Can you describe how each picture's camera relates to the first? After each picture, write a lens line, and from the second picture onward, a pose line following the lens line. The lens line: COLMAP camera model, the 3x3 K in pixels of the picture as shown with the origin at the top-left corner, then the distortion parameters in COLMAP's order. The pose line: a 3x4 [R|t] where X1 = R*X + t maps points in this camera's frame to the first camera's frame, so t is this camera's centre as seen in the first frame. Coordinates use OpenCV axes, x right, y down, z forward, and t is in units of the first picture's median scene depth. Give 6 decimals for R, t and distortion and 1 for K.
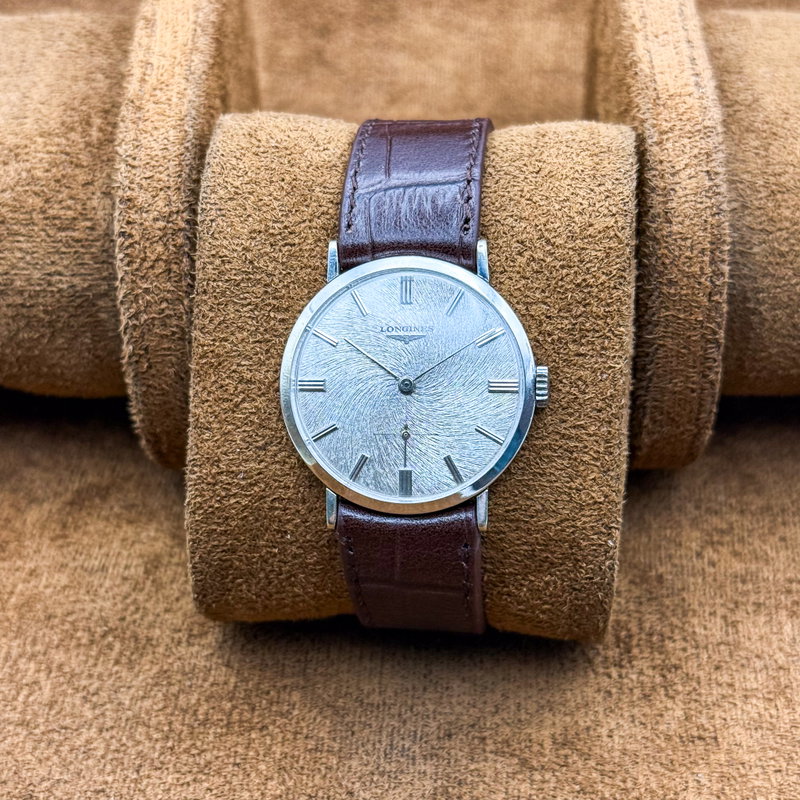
lens RADIAL K [[1594.4, 0, 400.0], [0, 1594.4, 400.0], [0, 0, 1]] dist [0.022997, 0.138529]
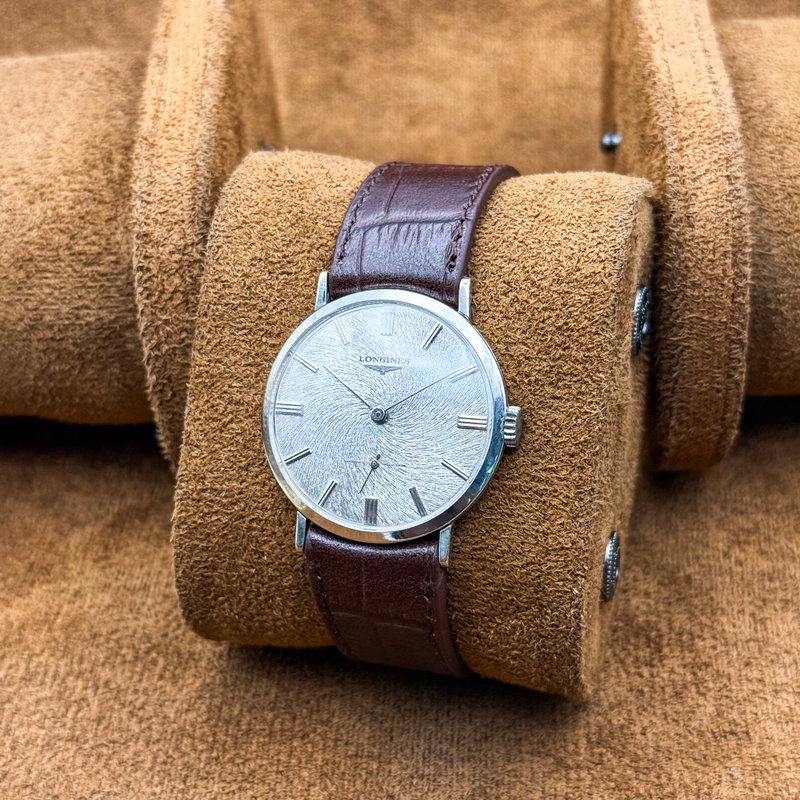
lens RADIAL K [[1594.4, 0, 400.0], [0, 1594.4, 400.0], [0, 0, 1]] dist [0.022997, 0.138529]
pose [[0.983203, 0.068930, -0.168998, 0.182475], [-0.079074, 0.995403, -0.054039, 0.033938], [0.164496, 0.066495, 0.984134, 0.004562]]
